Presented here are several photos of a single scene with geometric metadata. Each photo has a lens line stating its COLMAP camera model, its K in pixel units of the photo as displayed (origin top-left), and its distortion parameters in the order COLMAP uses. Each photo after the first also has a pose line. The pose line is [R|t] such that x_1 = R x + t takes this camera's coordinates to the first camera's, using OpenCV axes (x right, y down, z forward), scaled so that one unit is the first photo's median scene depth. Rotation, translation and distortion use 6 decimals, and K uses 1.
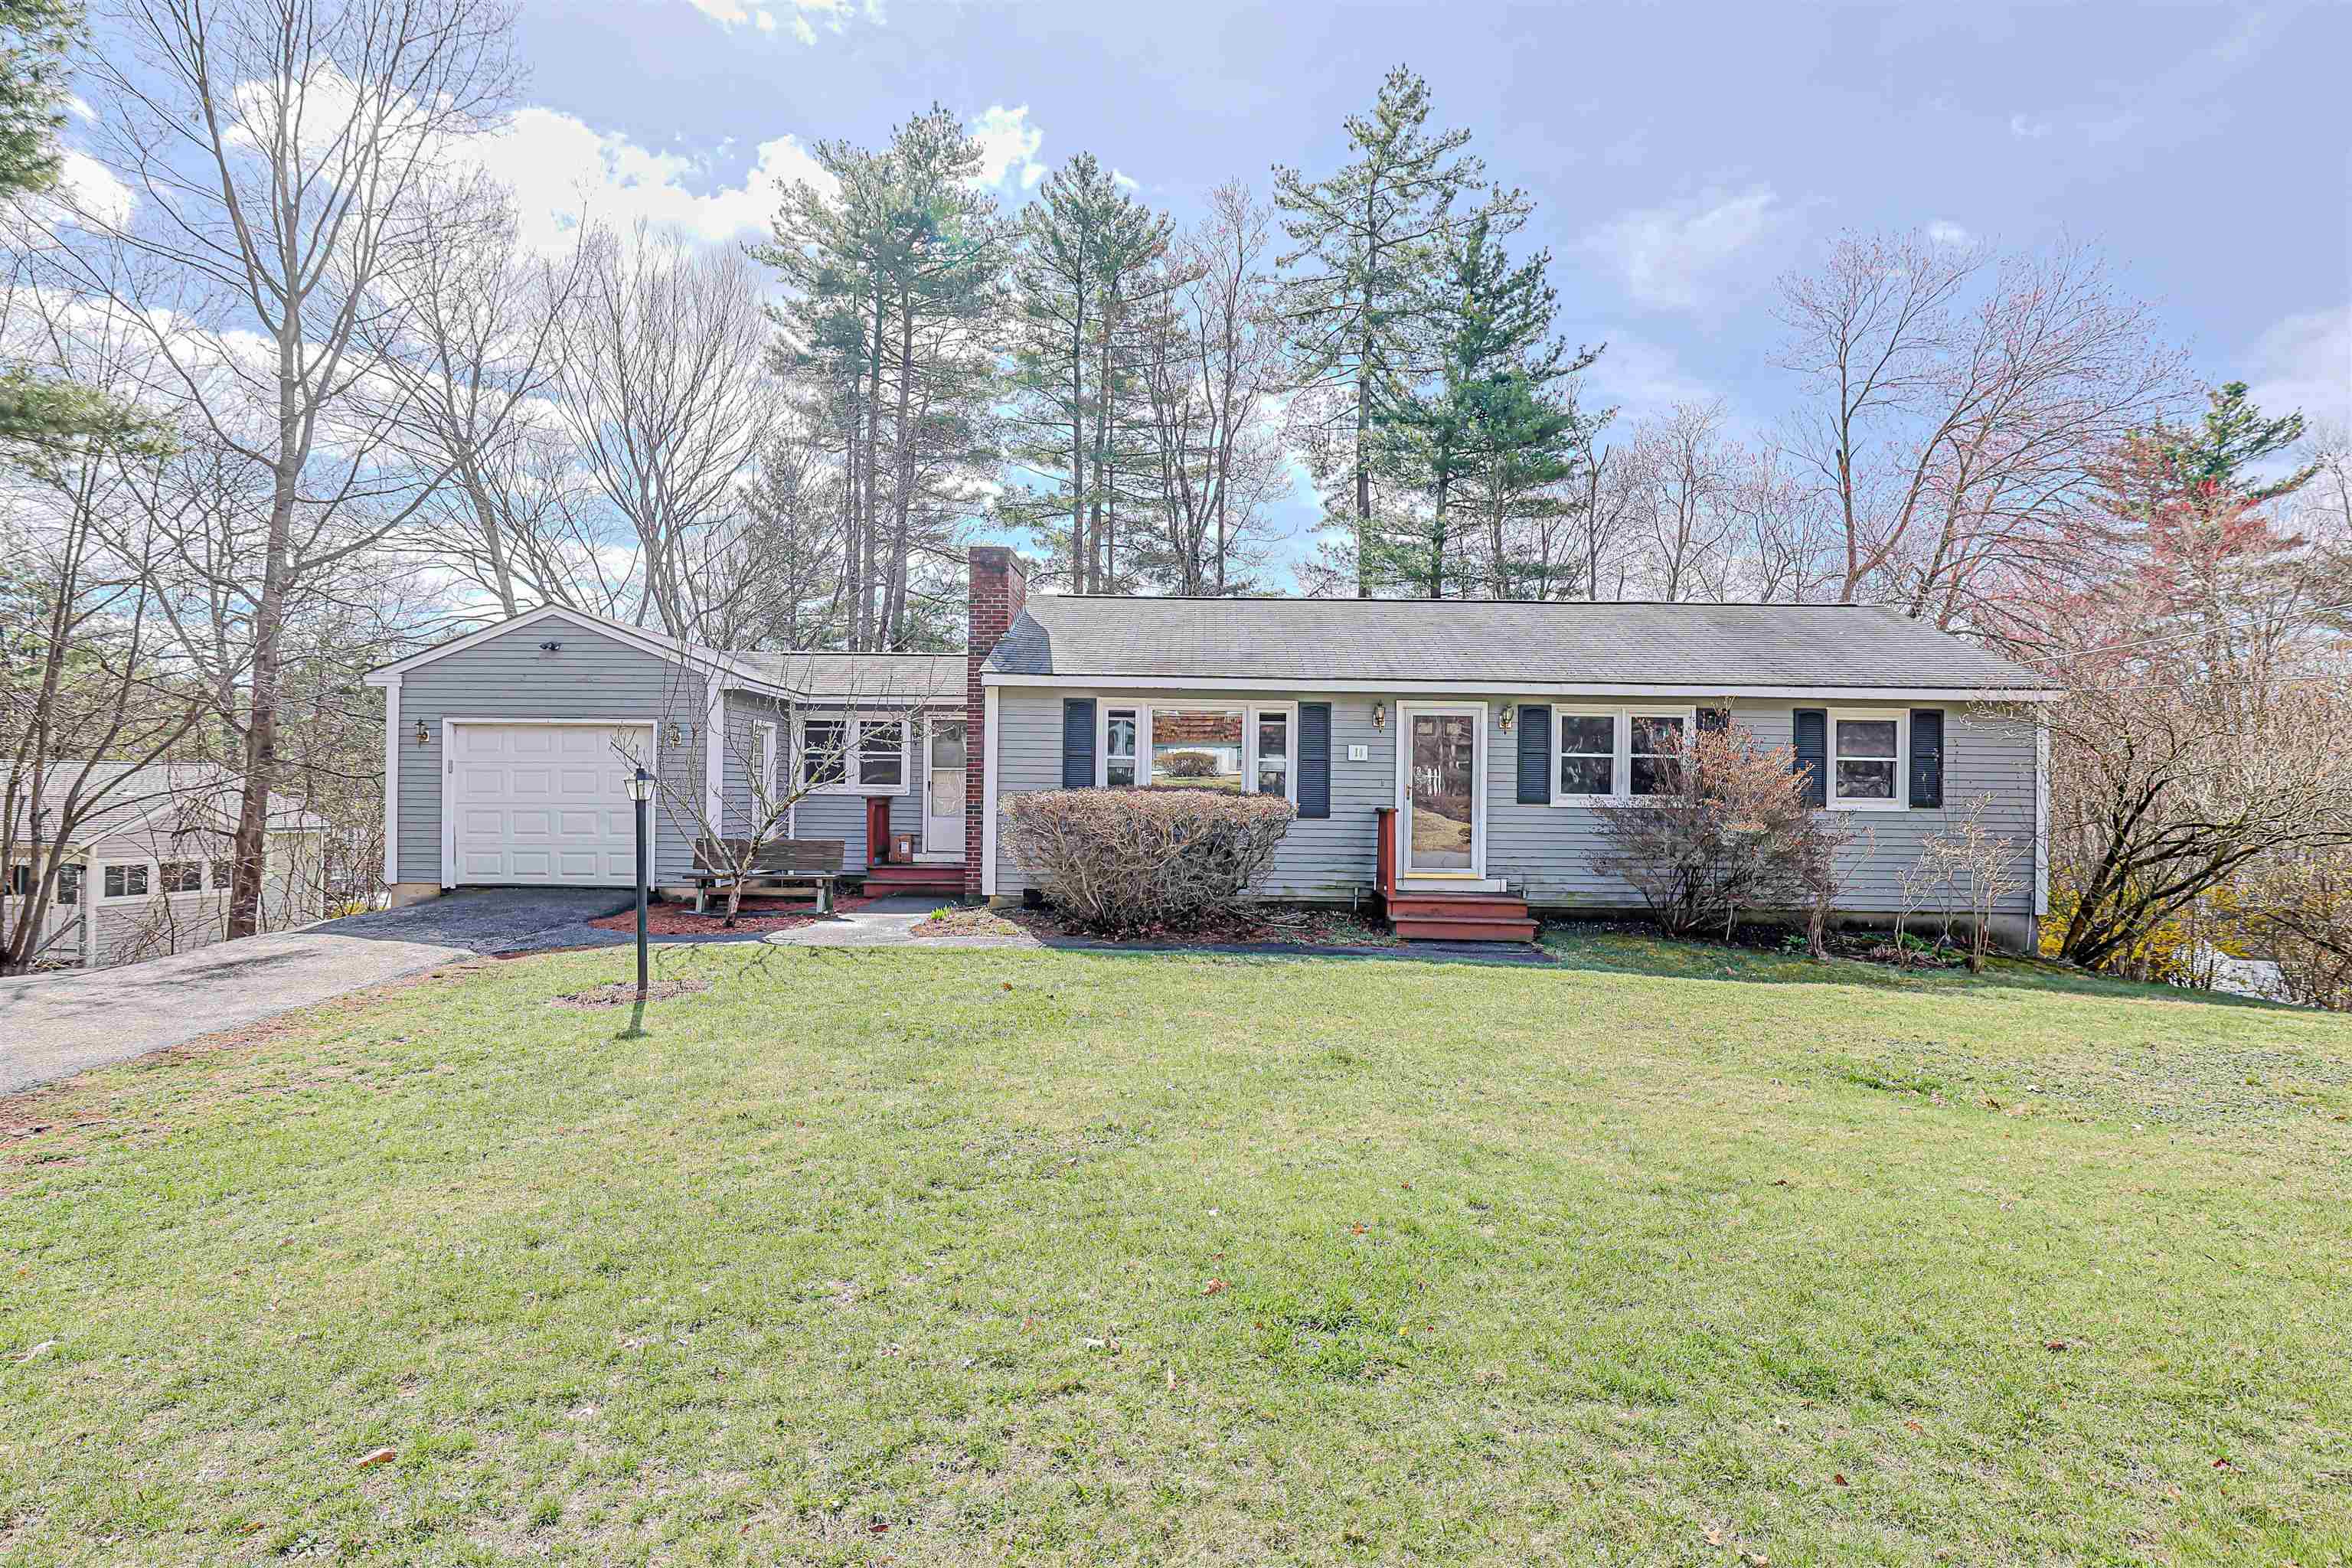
lens RADIAL K [[1267.6, 0, 1176.0], [0, 1267.6, 784.0], [0, 0, 1]] dist [-0.030670, 0.001517]
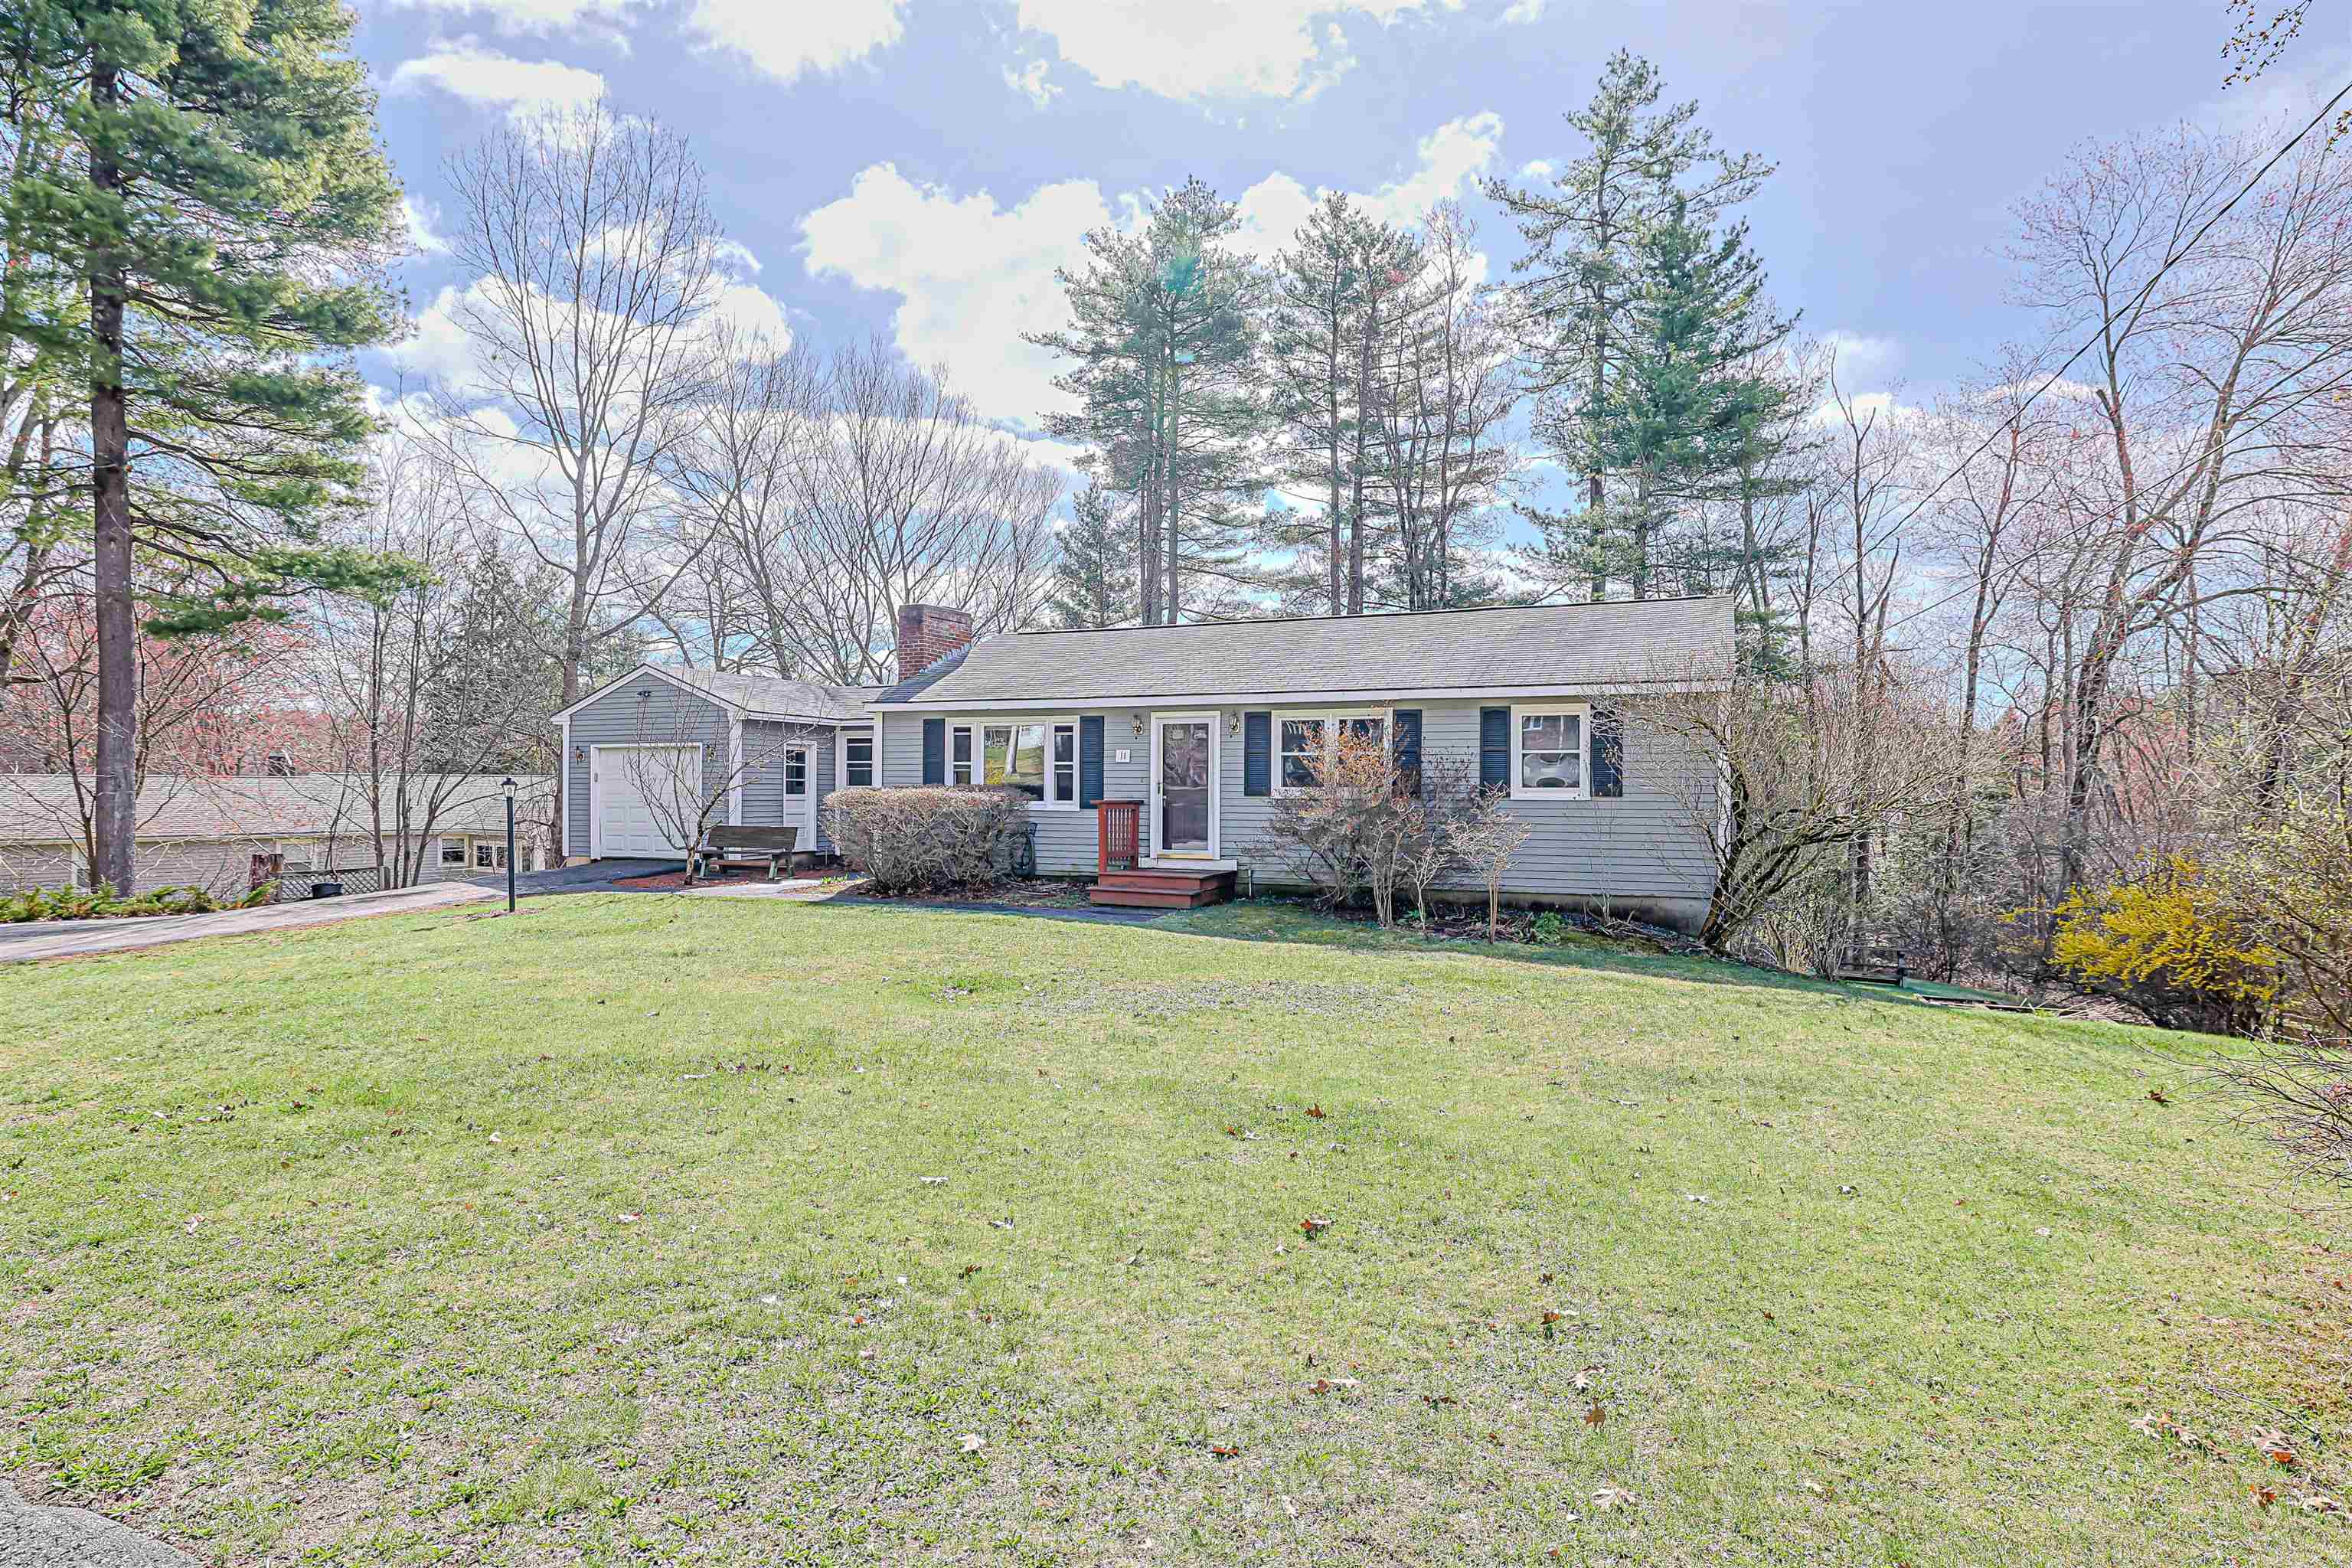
lens RADIAL K [[1267.6, 0, 1176.0], [0, 1267.6, 784.0], [0, 0, 1]] dist [-0.030670, 0.001517]
pose [[0.923332, -0.012375, -0.383804, 0.632532], [0.011731, 0.999923, -0.004019, 0.008012], [0.383824, -0.000792, 0.923406, -0.114846]]
